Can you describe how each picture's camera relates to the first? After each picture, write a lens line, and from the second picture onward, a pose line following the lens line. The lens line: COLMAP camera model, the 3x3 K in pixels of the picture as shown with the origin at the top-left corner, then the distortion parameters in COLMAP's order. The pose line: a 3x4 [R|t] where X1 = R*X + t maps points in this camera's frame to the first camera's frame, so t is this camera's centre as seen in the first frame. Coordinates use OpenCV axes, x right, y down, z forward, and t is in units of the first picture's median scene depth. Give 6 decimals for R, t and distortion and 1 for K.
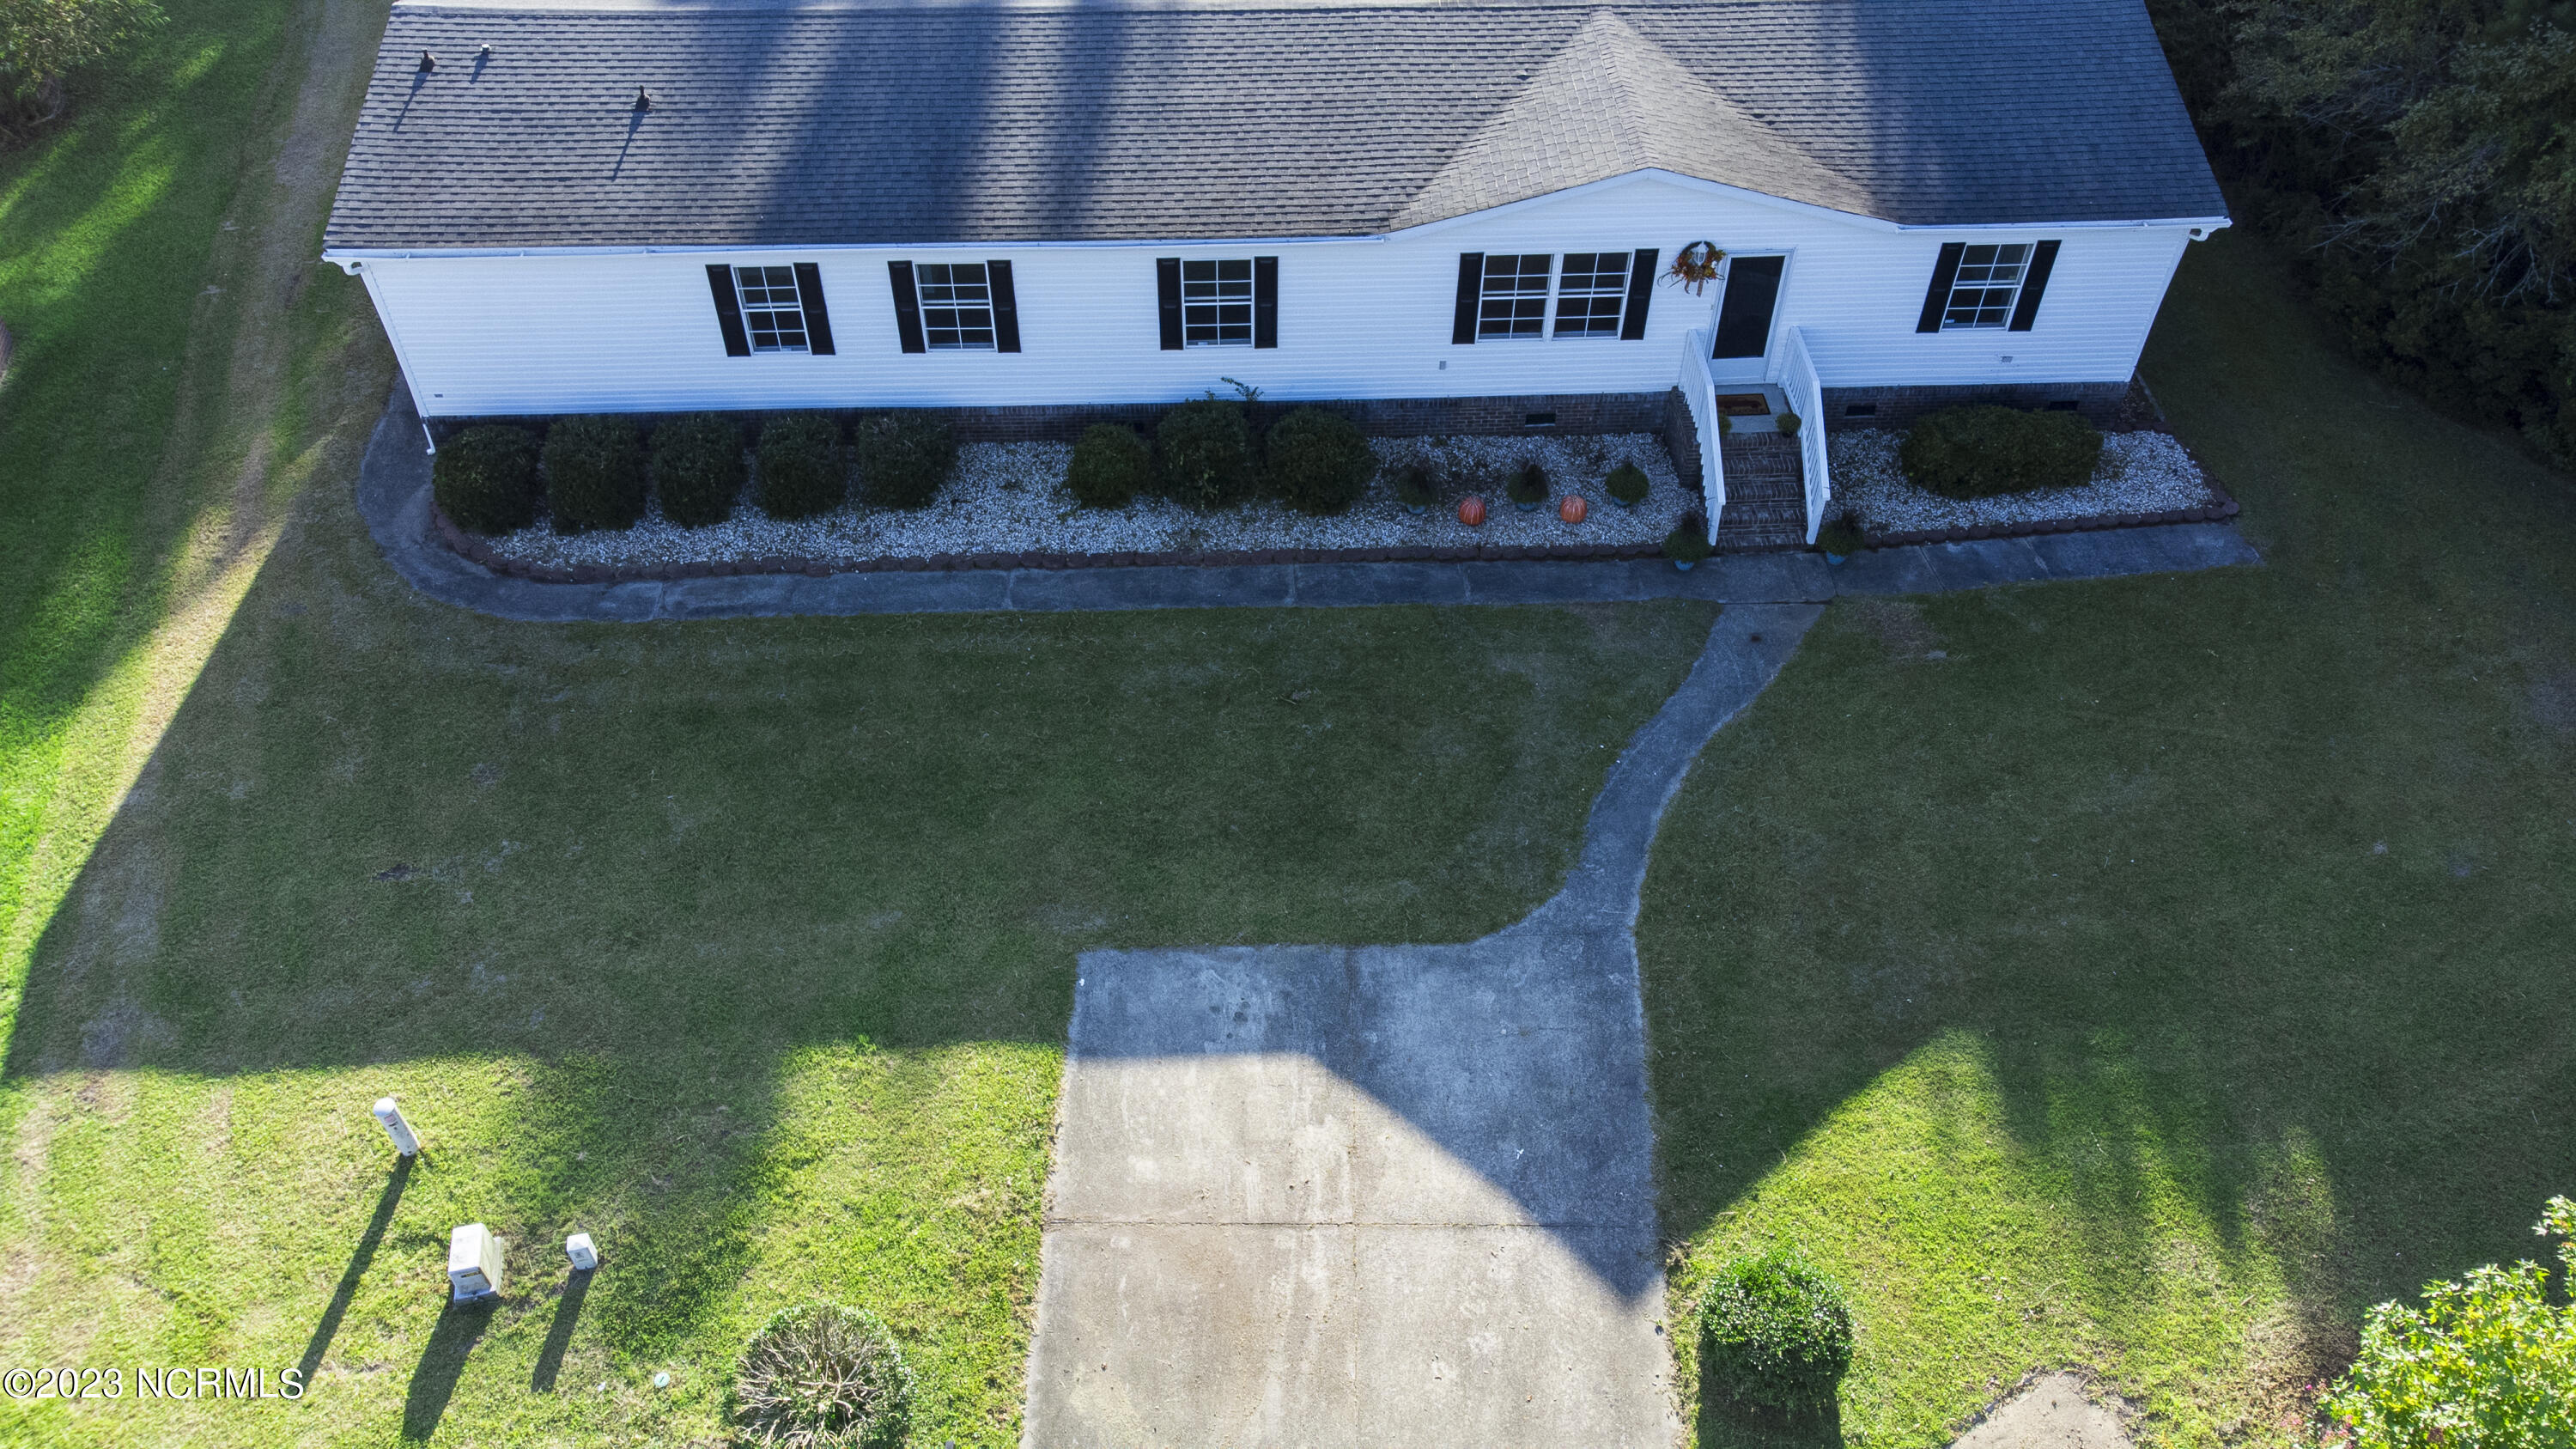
lens RADIAL K [[1907.7, 0, 1288.0], [0, 1907.7, 724.5], [0, 0, 1]] dist [0.004631, 0.063134]
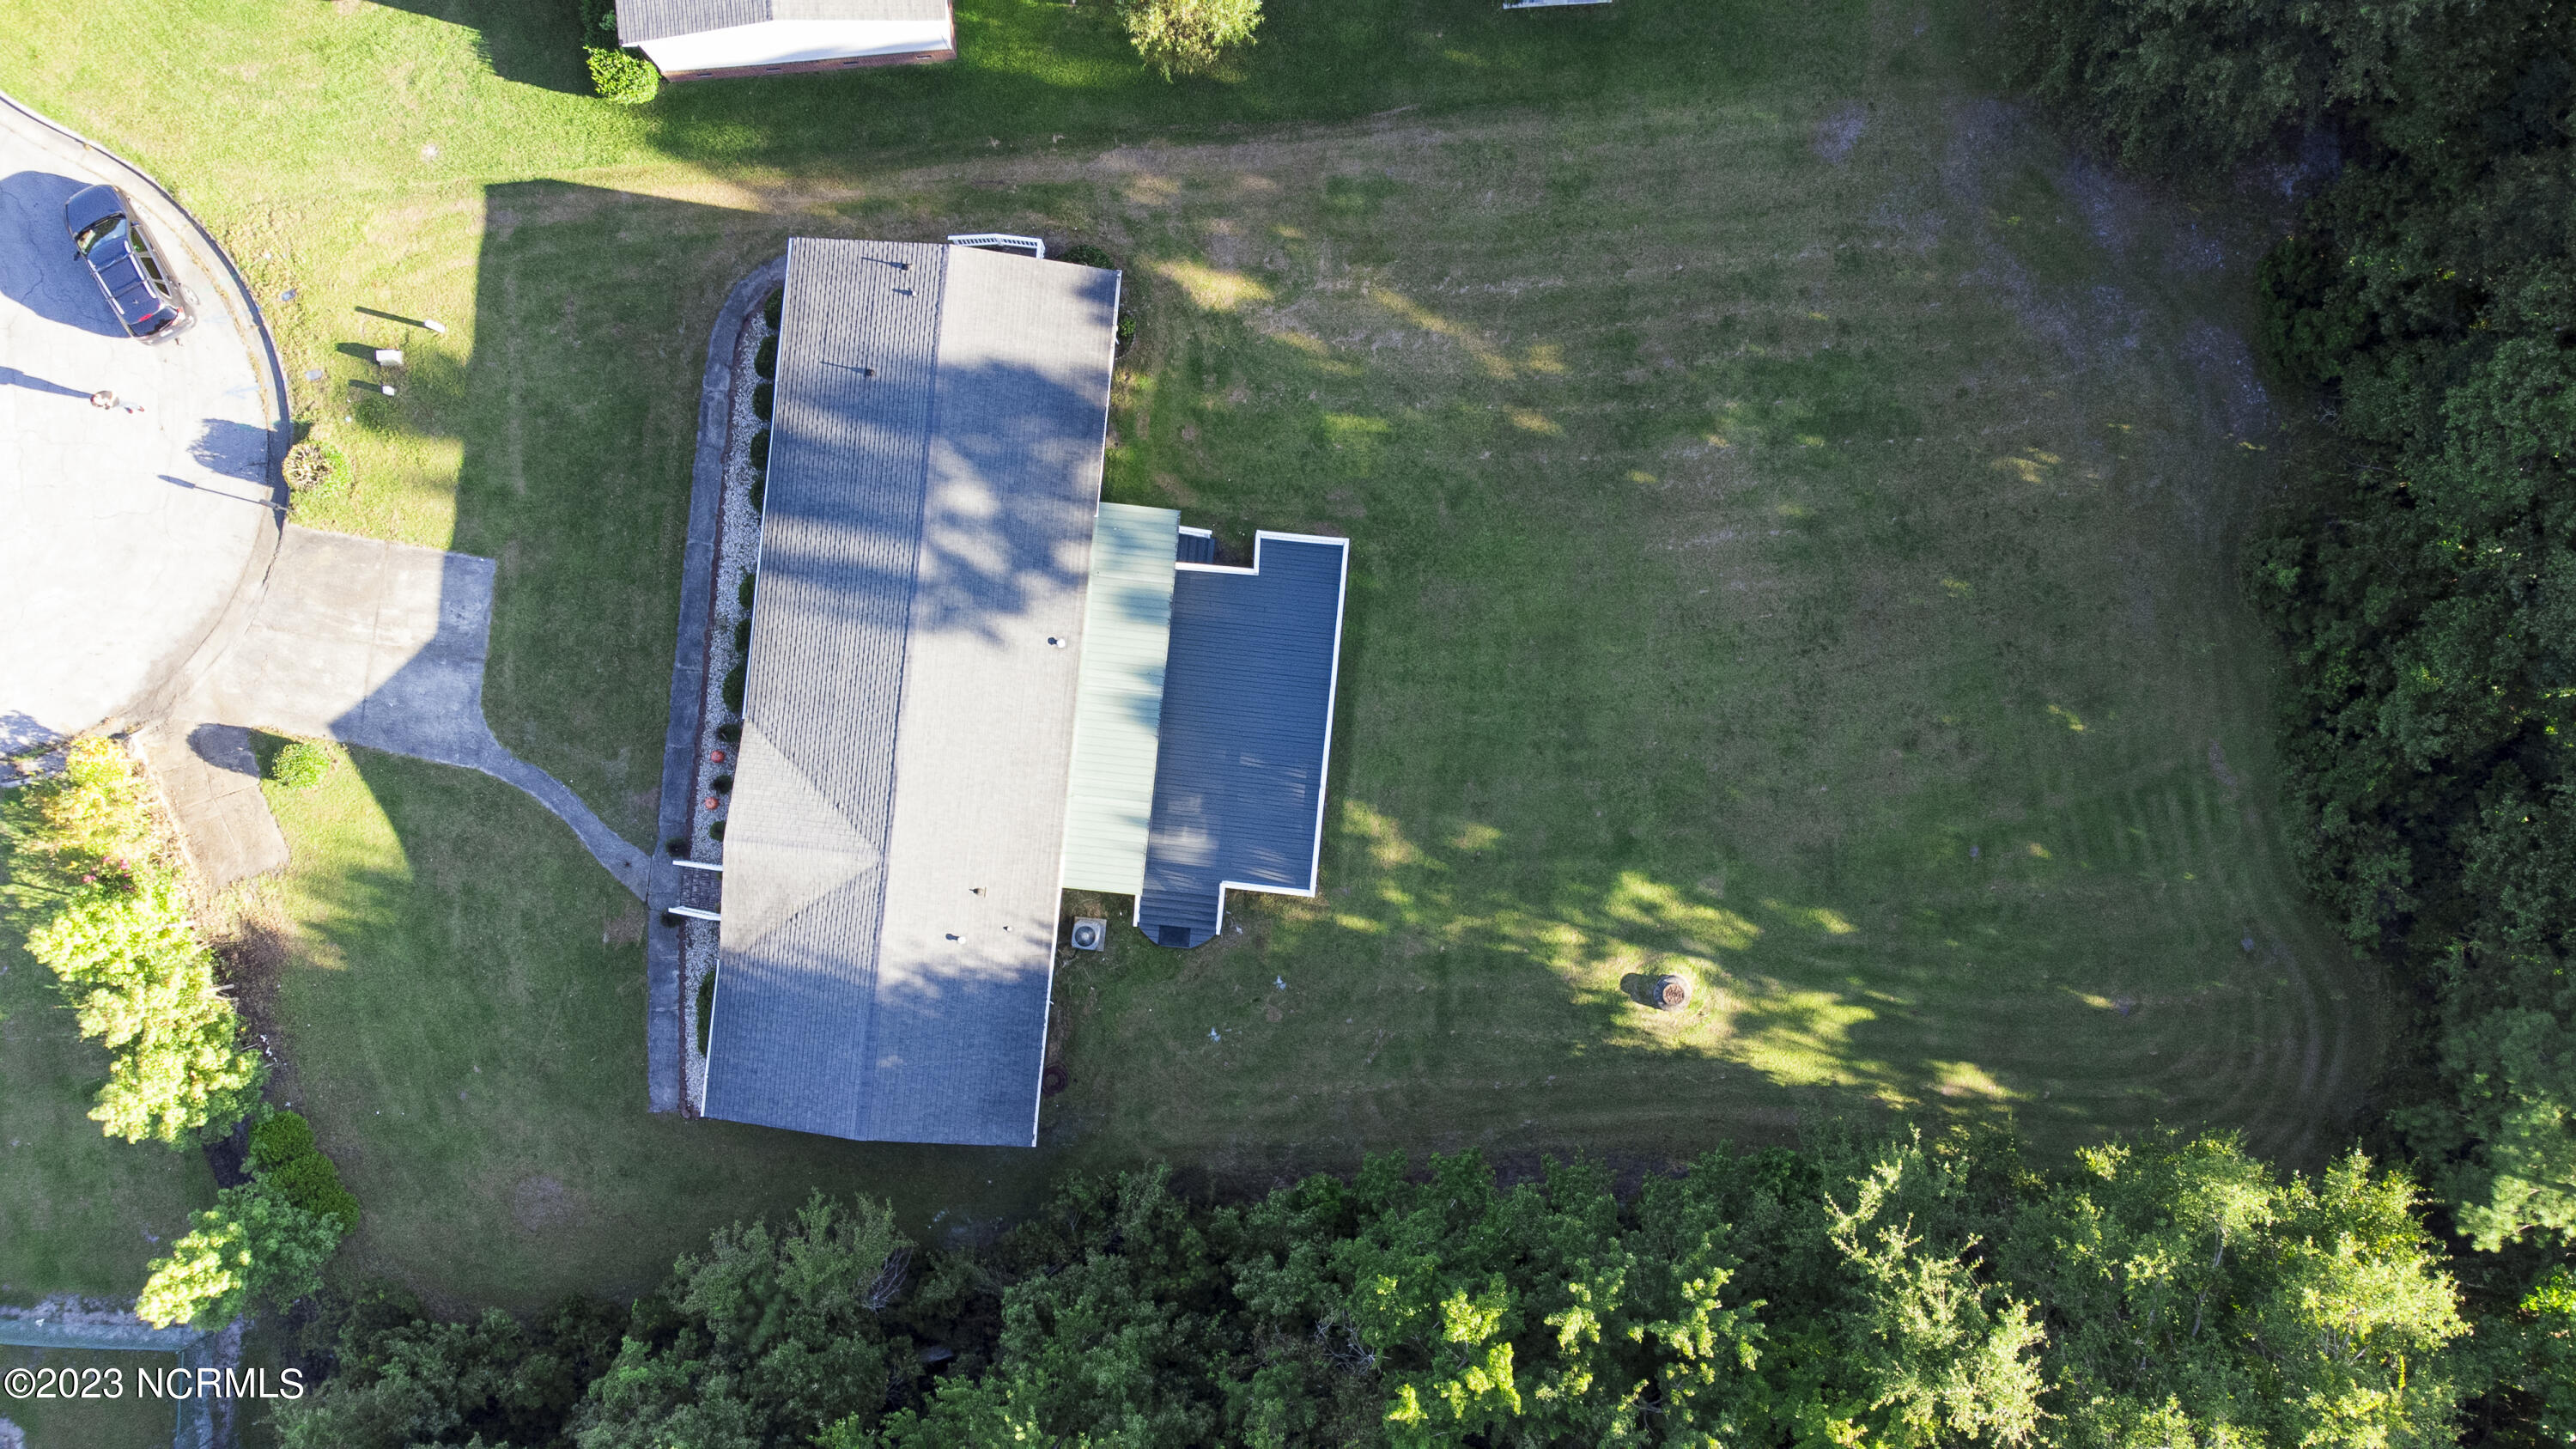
lens RADIAL K [[1907.7, 0, 1288.0], [0, 1907.7, 724.5], [0, 0, 1]] dist [0.004631, 0.063134]
pose [[-0.140945, 0.989893, -0.015715, 0.004277], [-0.720580, -0.091688, 0.687282, -2.358730], [0.678895, 0.108194, 0.726220, -0.155545]]
